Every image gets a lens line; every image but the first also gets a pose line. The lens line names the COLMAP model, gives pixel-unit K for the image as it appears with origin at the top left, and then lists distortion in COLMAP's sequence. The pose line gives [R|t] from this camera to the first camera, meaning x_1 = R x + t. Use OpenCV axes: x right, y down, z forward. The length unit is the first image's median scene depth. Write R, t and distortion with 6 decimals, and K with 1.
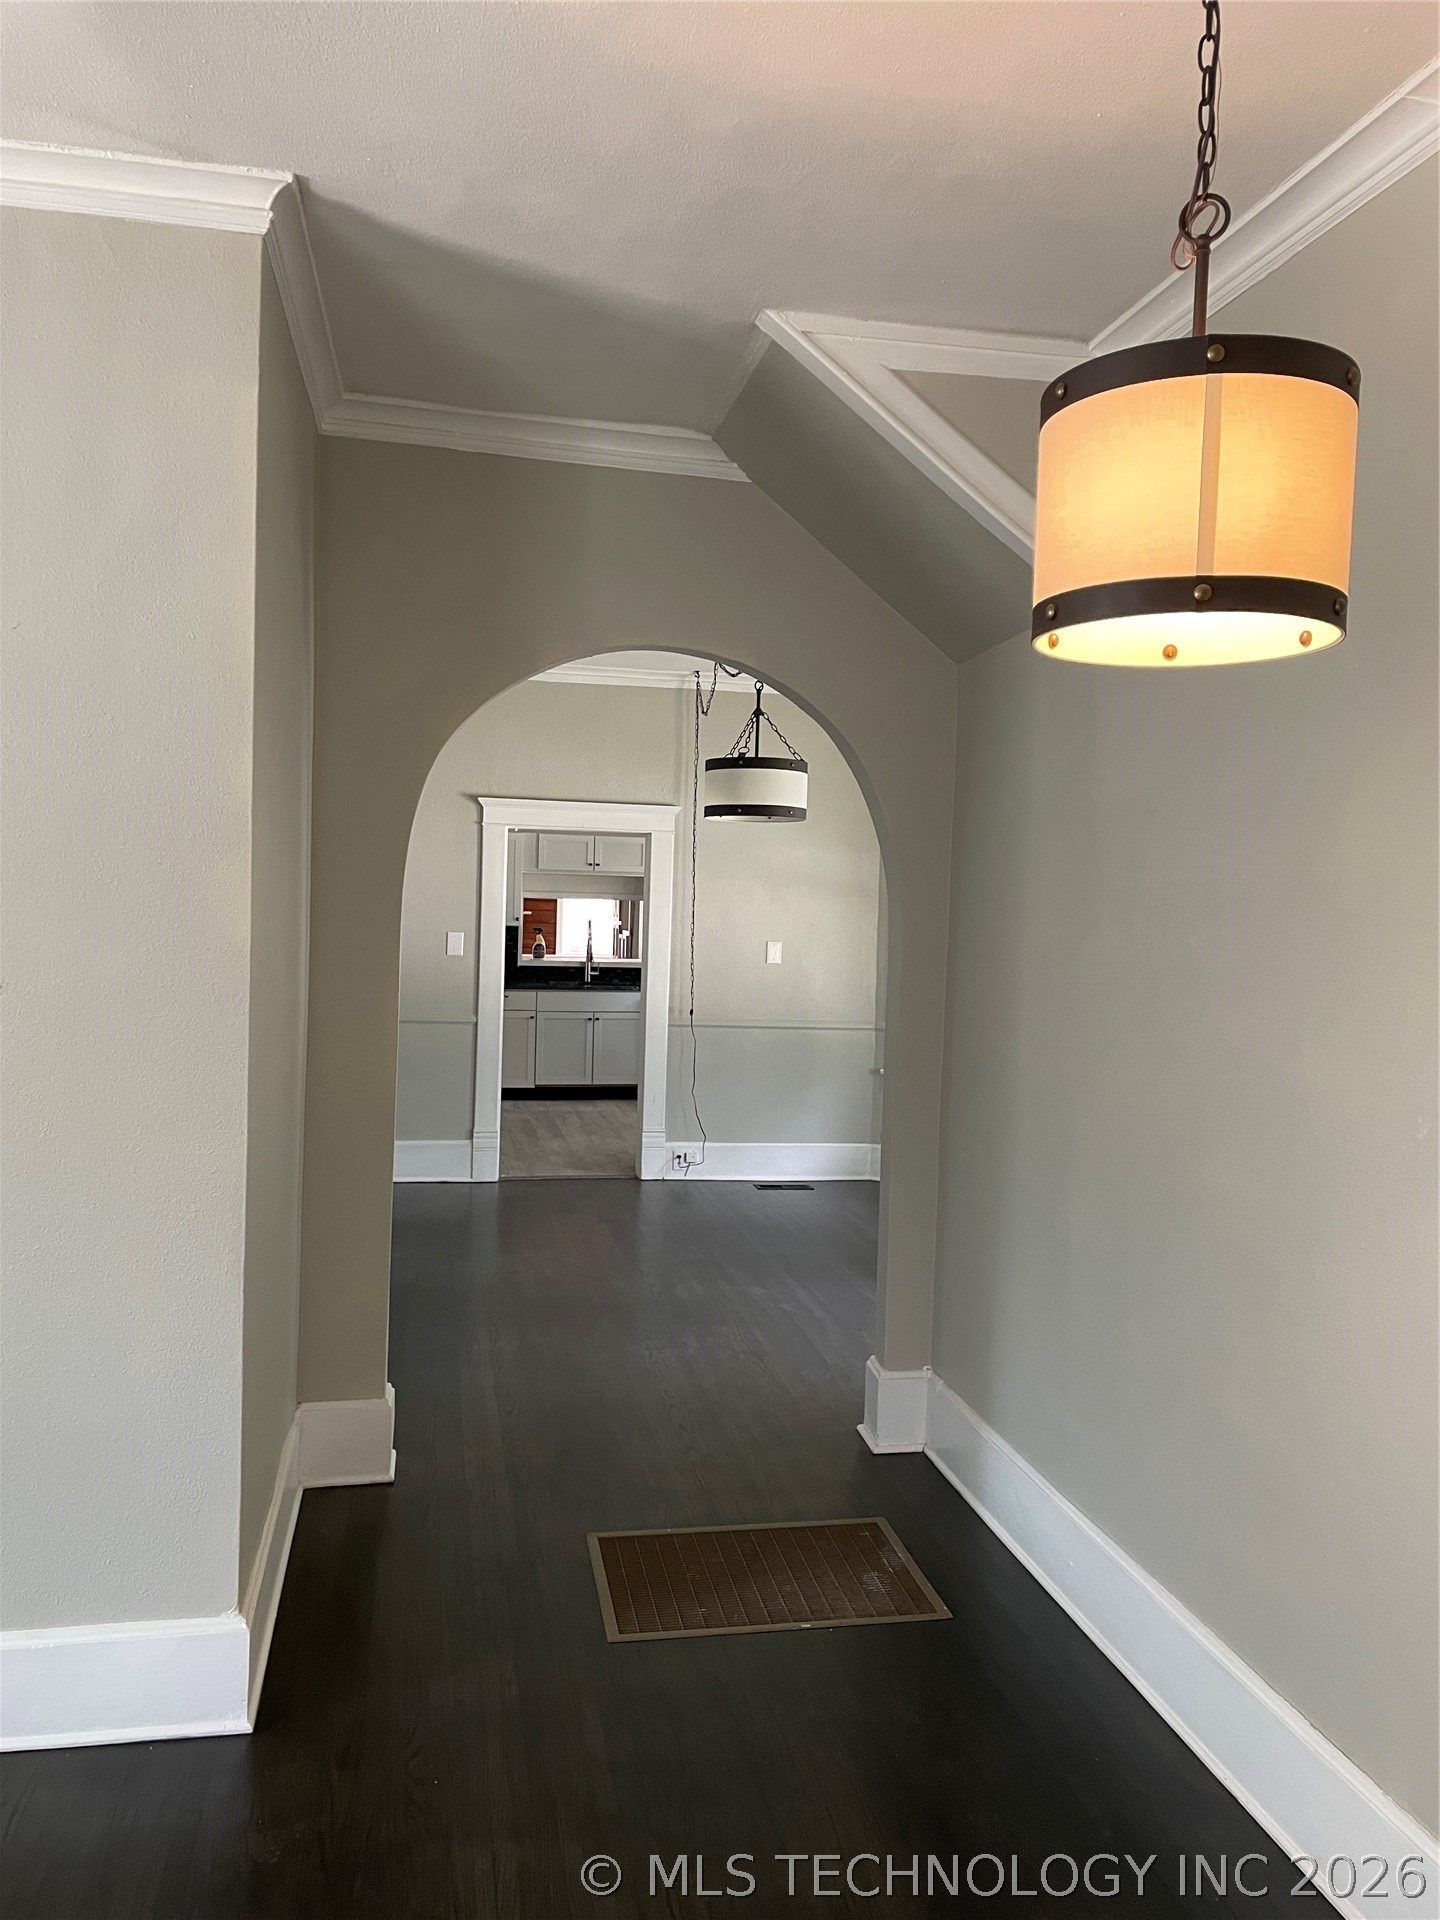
lens RADIAL K [[1458.6, 0, 719.1], [0, 1458.6, 959.8], [0, 0, 1]] dist [-0.000308, -0.000010]
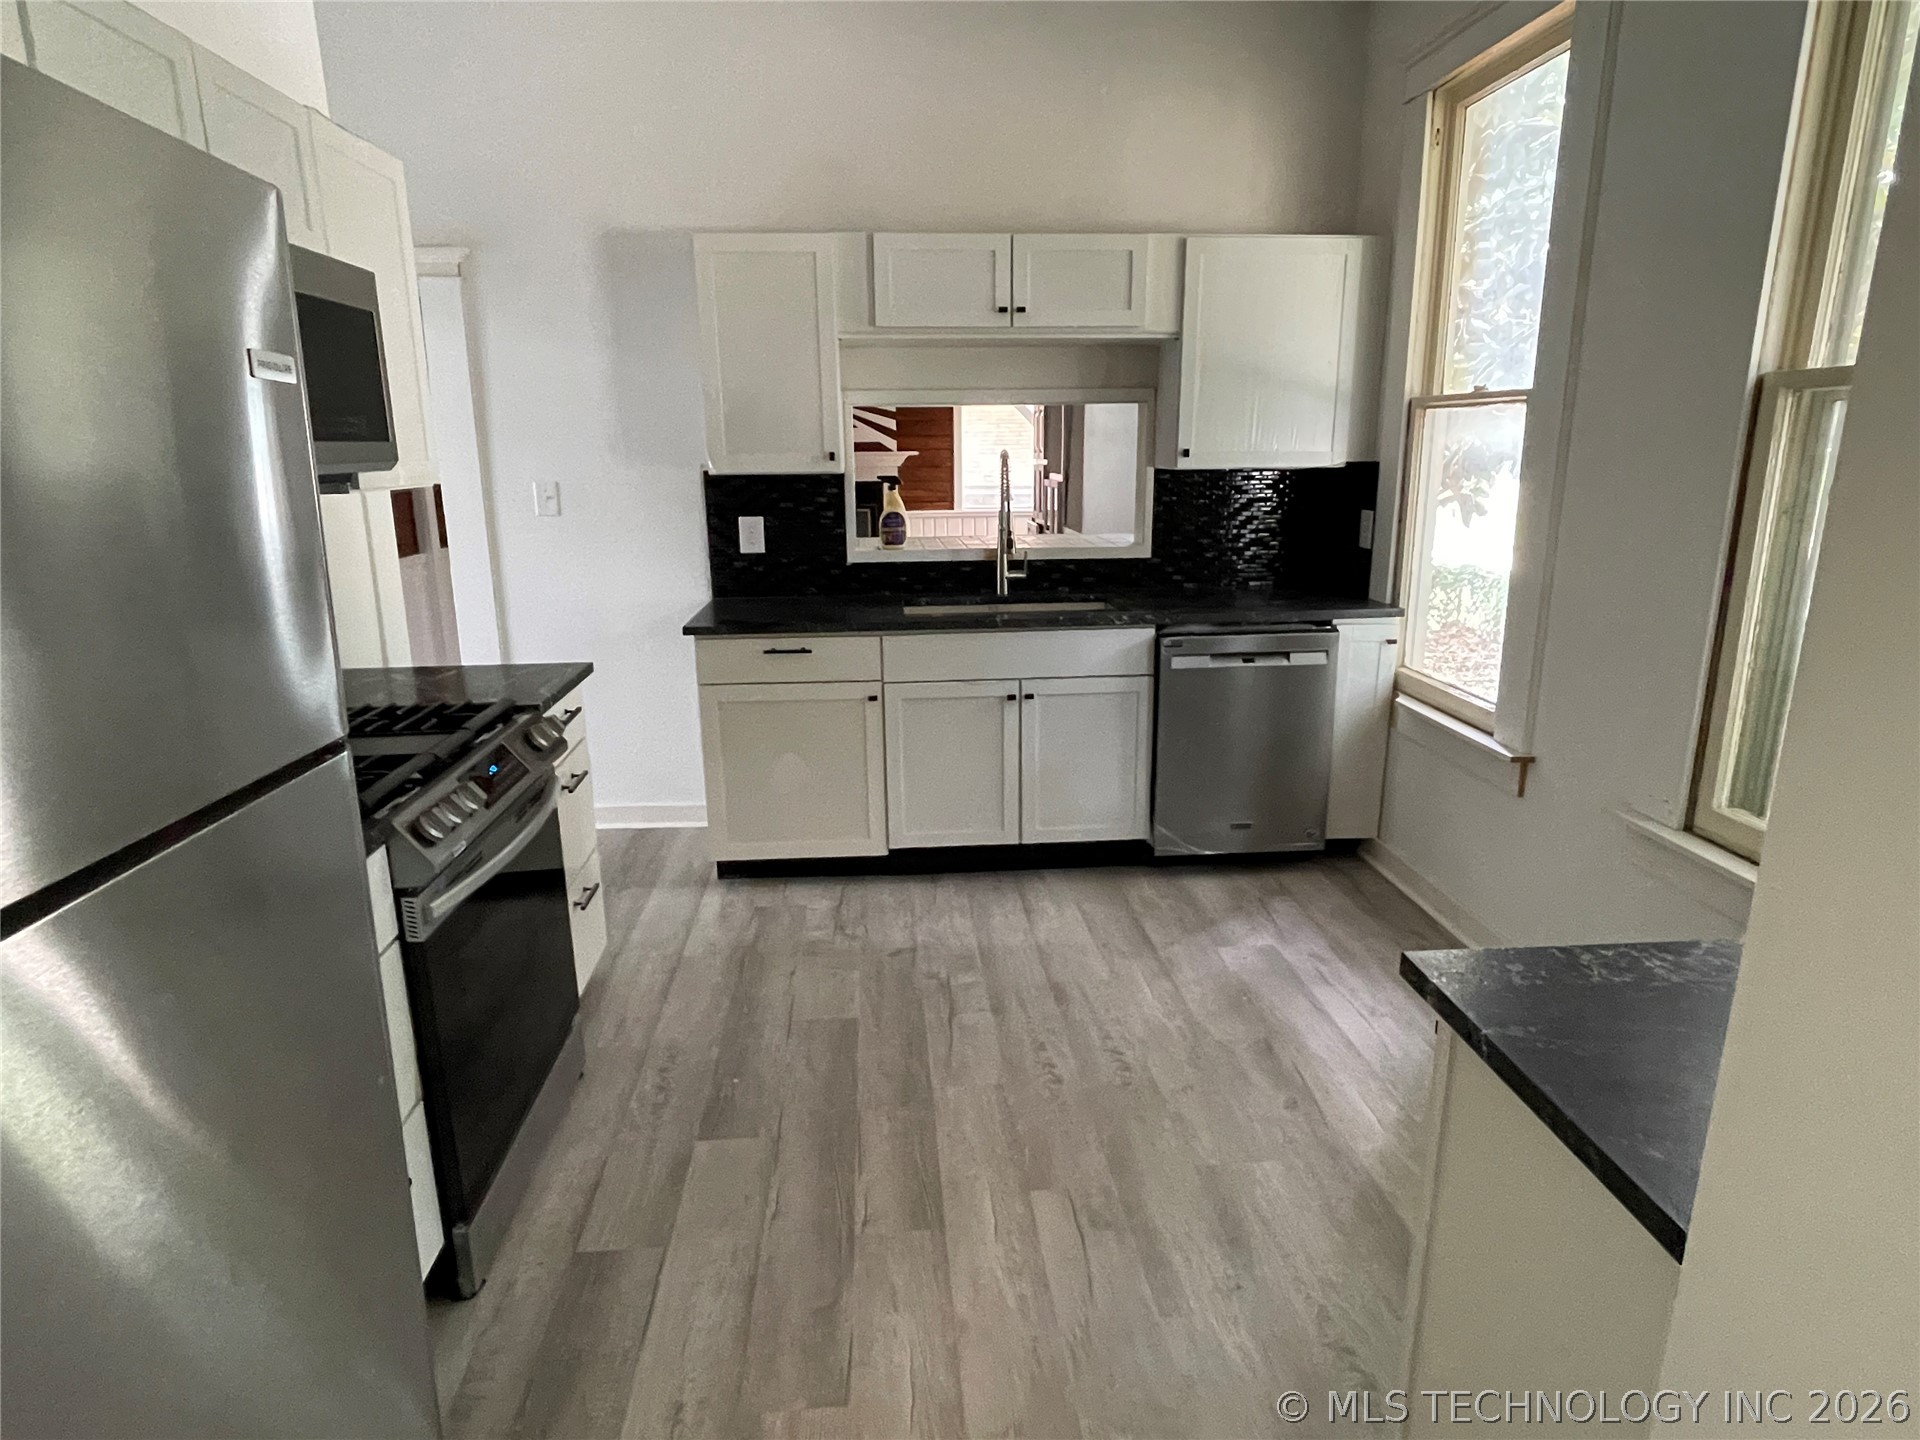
lens RADIAL K [[1073.1, 0, 963.8], [0, 1073.1, 711.4], [0, 0, 1]] dist [-0.028055, -0.000825]
pose [[0.992645, -0.006304, -0.120898, -0.062973], [0.030568, 0.979336, 0.199915, -0.016570], [0.117139, -0.202140, 0.972326, 0.677160]]
